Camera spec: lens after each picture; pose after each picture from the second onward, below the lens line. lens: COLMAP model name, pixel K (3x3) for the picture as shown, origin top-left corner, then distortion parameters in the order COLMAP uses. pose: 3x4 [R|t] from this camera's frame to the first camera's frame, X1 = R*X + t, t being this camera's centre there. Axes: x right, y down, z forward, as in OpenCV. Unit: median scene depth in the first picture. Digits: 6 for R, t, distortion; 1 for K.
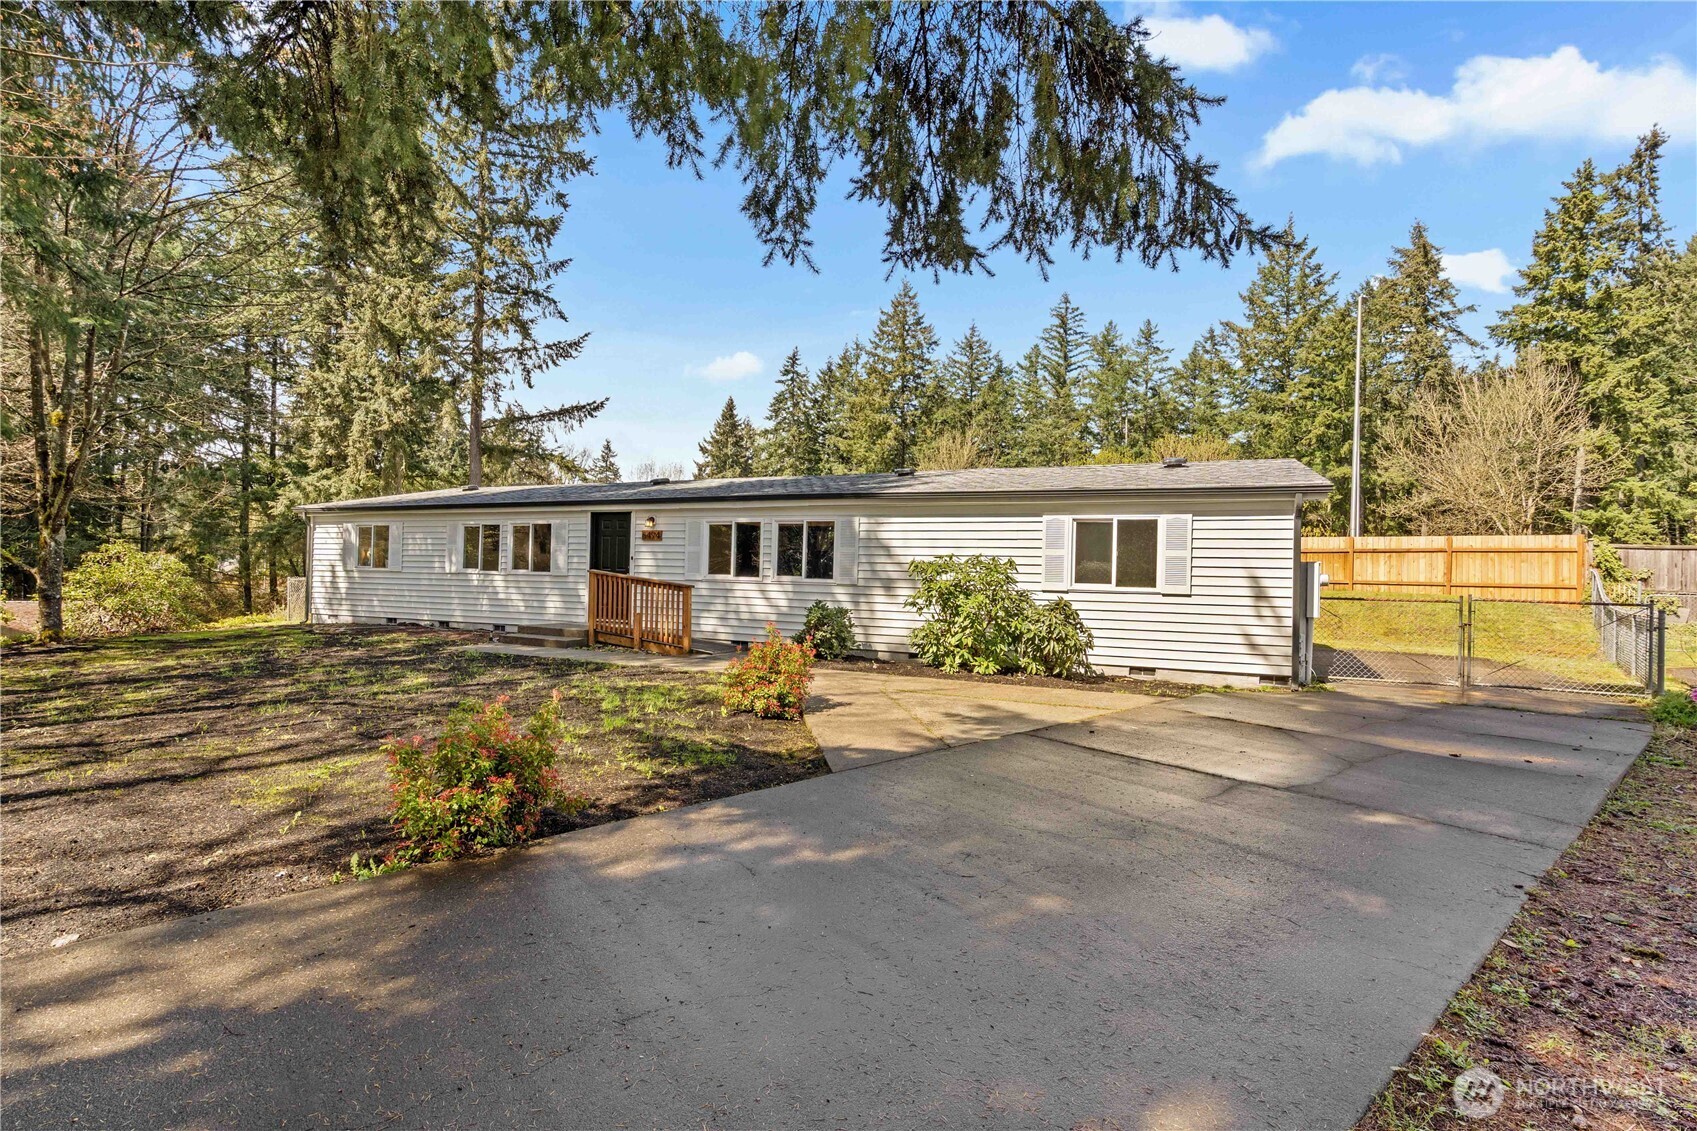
lens RADIAL K [[785.4, 0, 846.6], [0, 785.4, 567.8], [0, 0, 1]] dist [-0.001566, 0.000251]
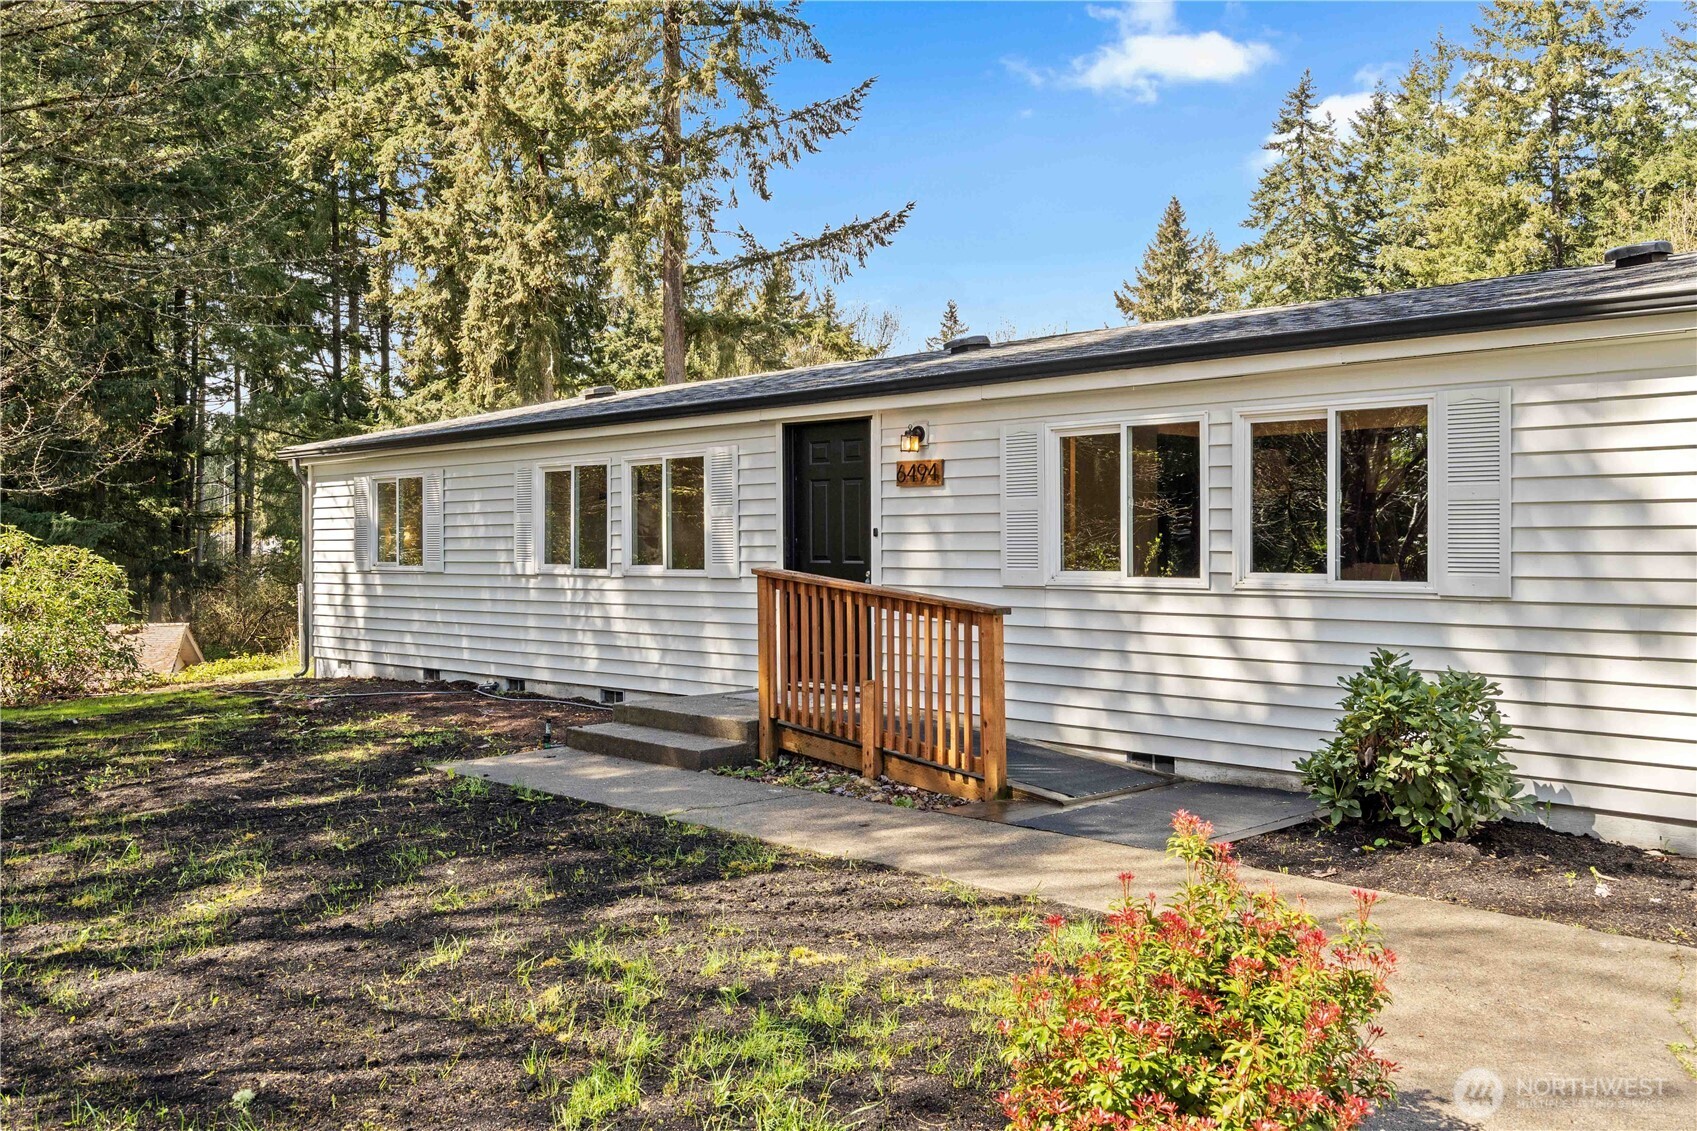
lens RADIAL K [[1435.0, 0, 828.1], [0, 1435.0, 536.8], [0, 0, 1]] dist [0.013579, 0.010832]
pose [[0.923012, -0.028267, -0.383730, -0.007810], [0.030547, 0.999533, -0.000151, -0.005300], [0.383556, -0.011582, 0.923445, 0.153619]]
